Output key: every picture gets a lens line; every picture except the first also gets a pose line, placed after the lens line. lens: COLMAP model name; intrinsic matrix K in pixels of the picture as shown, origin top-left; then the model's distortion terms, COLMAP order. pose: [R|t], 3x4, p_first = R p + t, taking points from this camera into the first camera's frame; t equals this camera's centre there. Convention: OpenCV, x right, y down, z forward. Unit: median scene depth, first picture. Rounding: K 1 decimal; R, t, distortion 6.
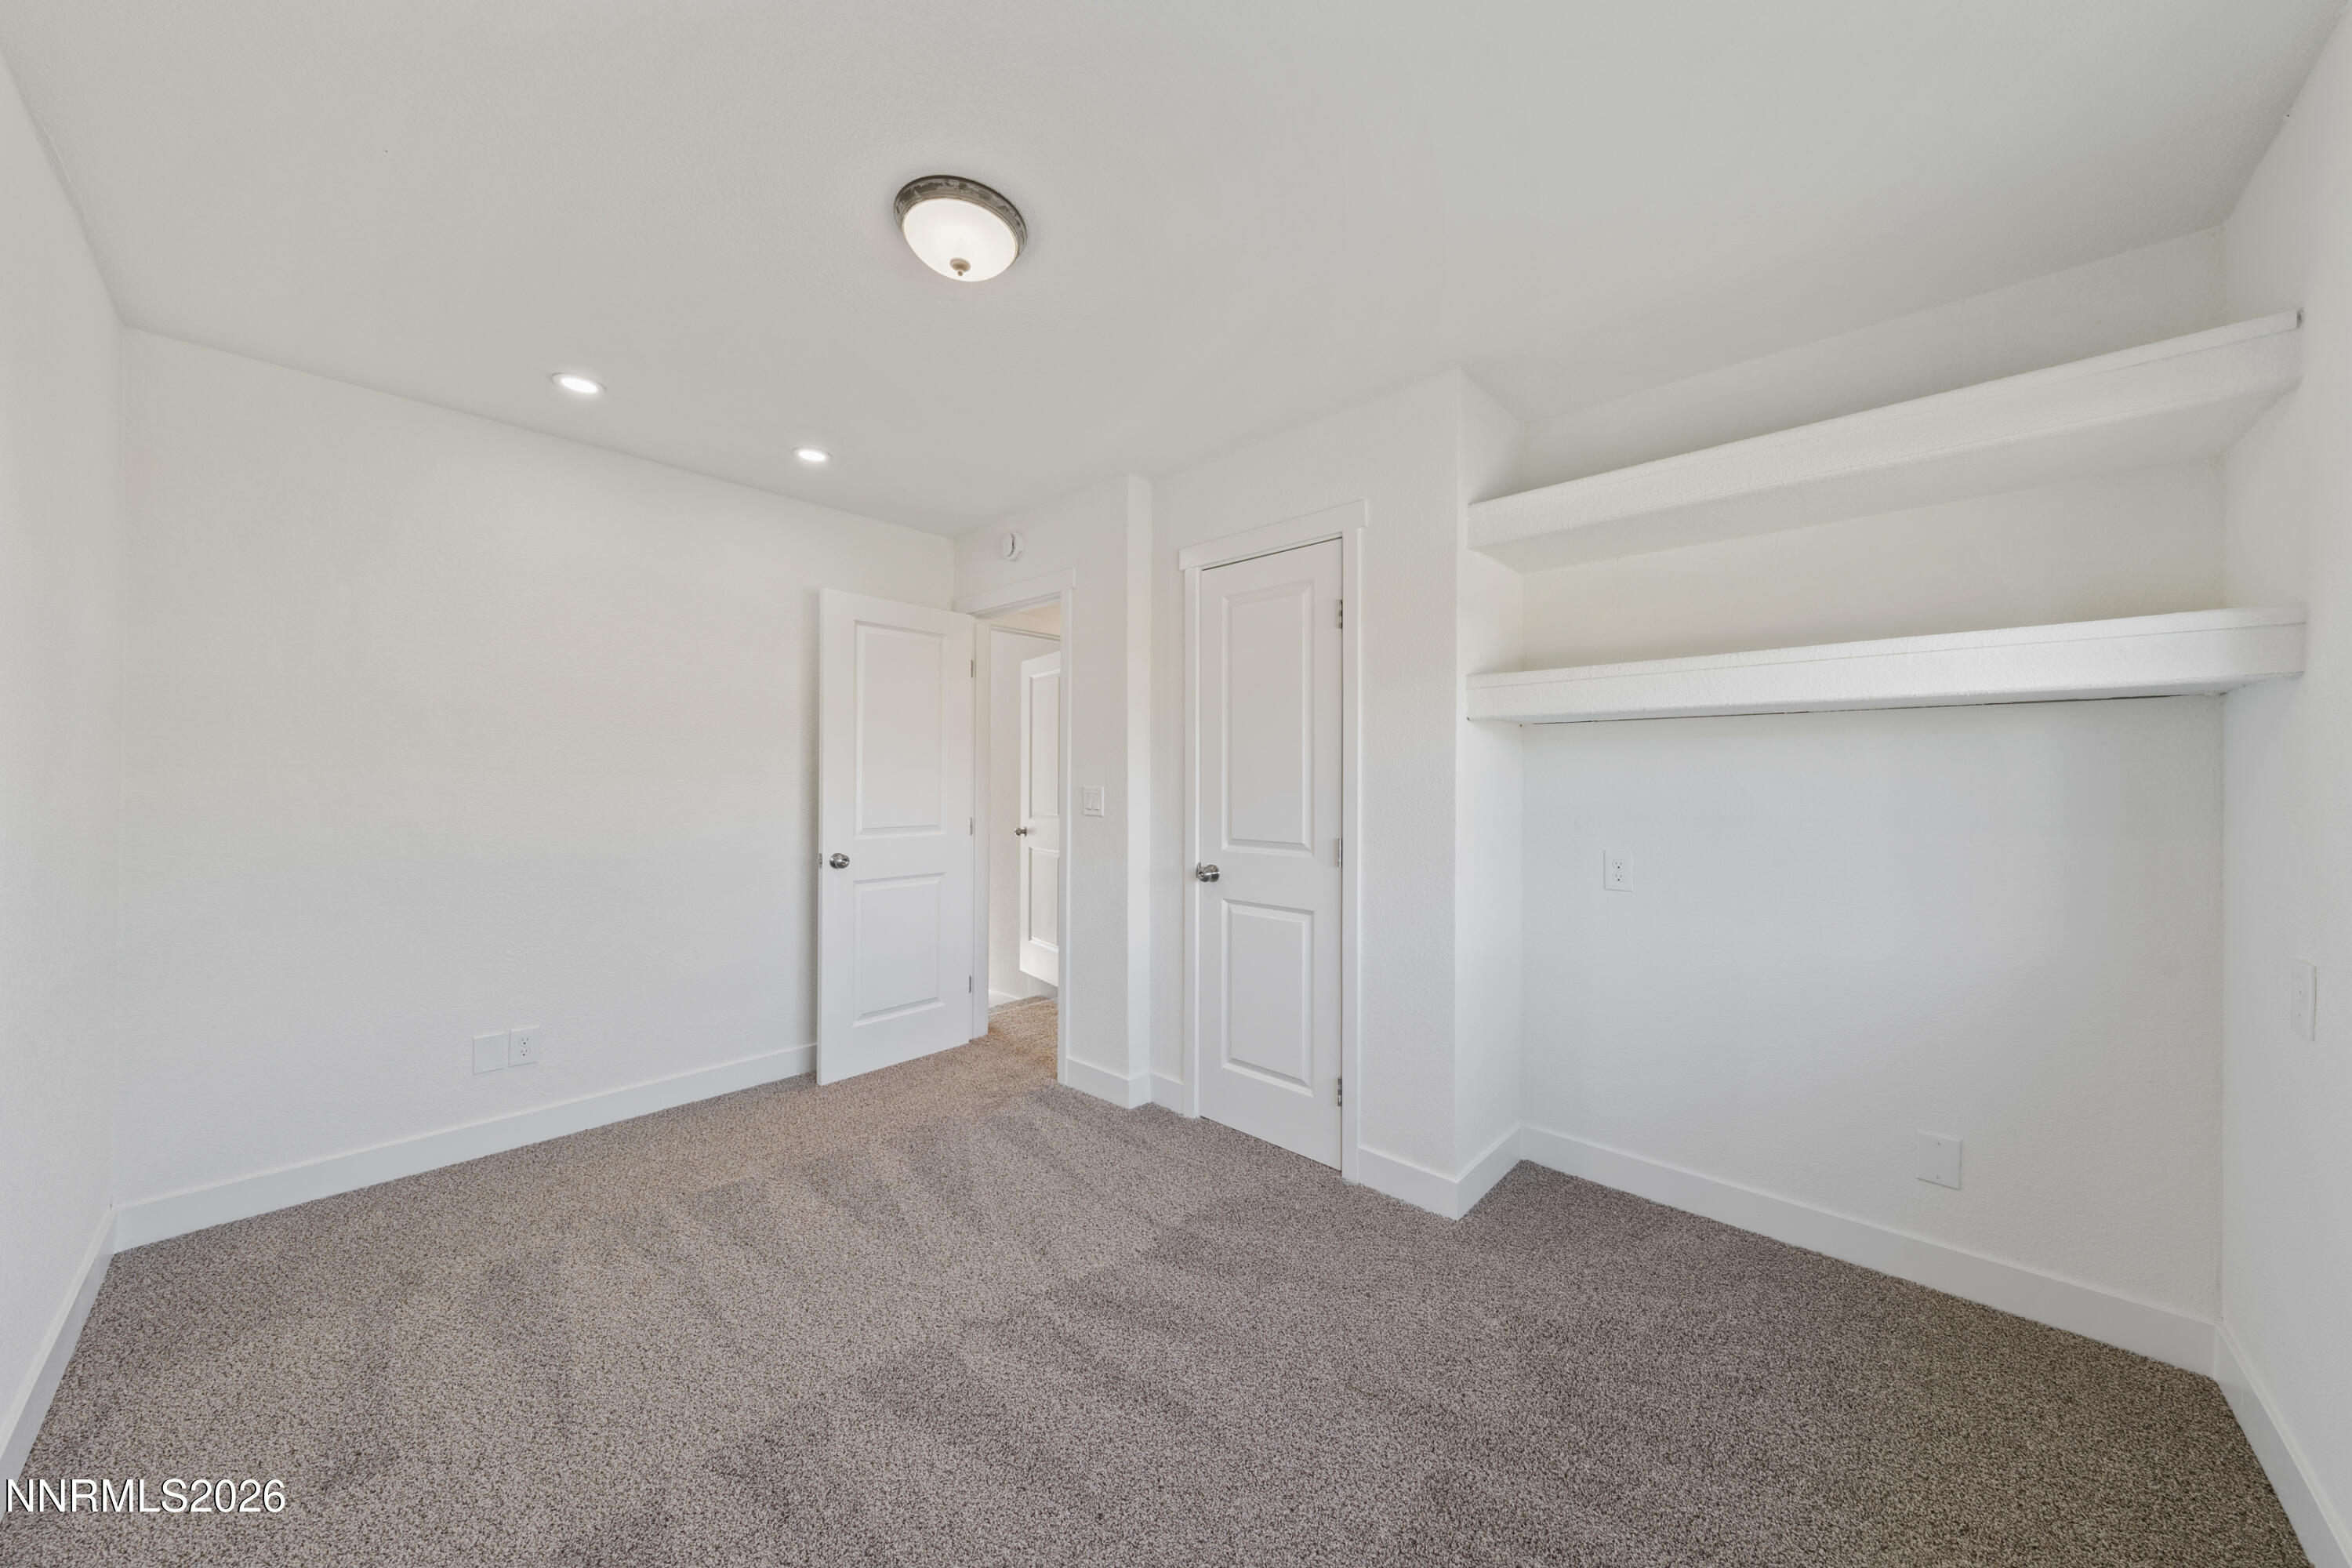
lens RADIAL K [[797.2, 0, 1175.6], [0, 797.2, 780.5], [0, 0, 1]] dist [-0.000254, -0.000159]
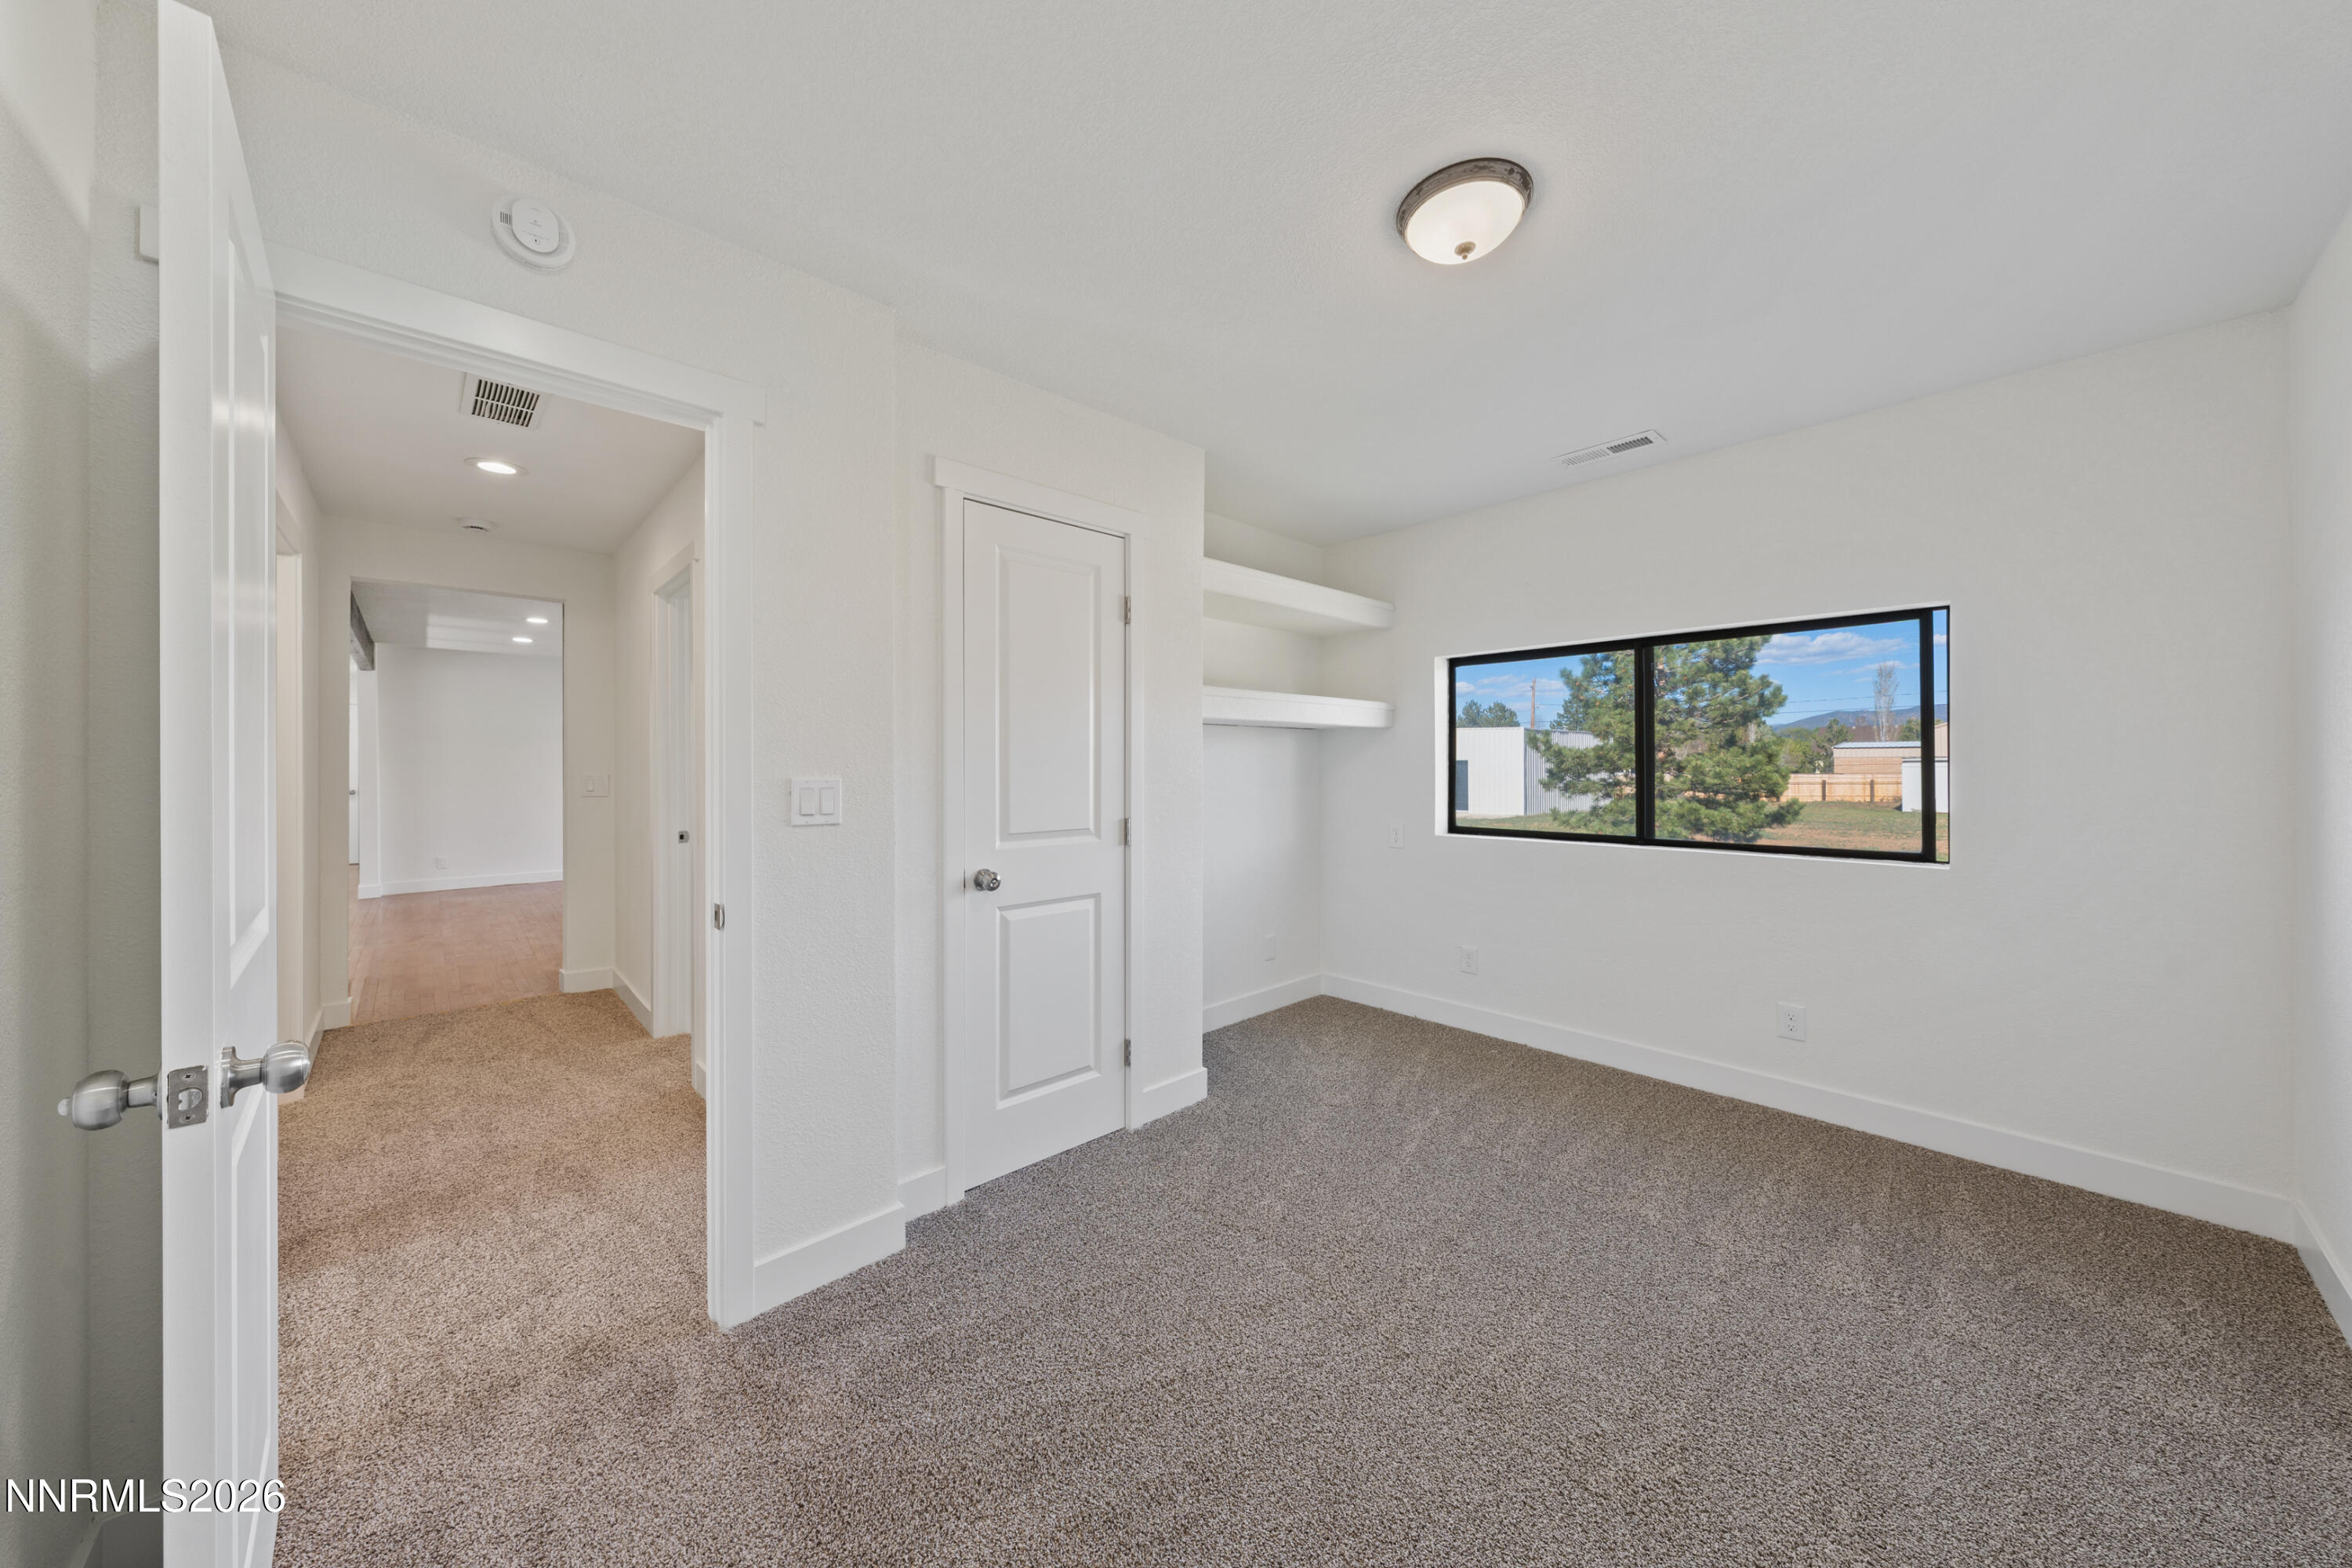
lens RADIAL K [[797.8, 0, 1170.5], [0, 797.8, 763.5], [0, 0, 1]] dist [-0.000105, 0.000225]
pose [[0.072050, -0.001804, 0.997399, -0.825181], [0.001782, 0.999997, 0.001680, -0.003033], [-0.997399, 0.001656, 0.072053, 0.826908]]
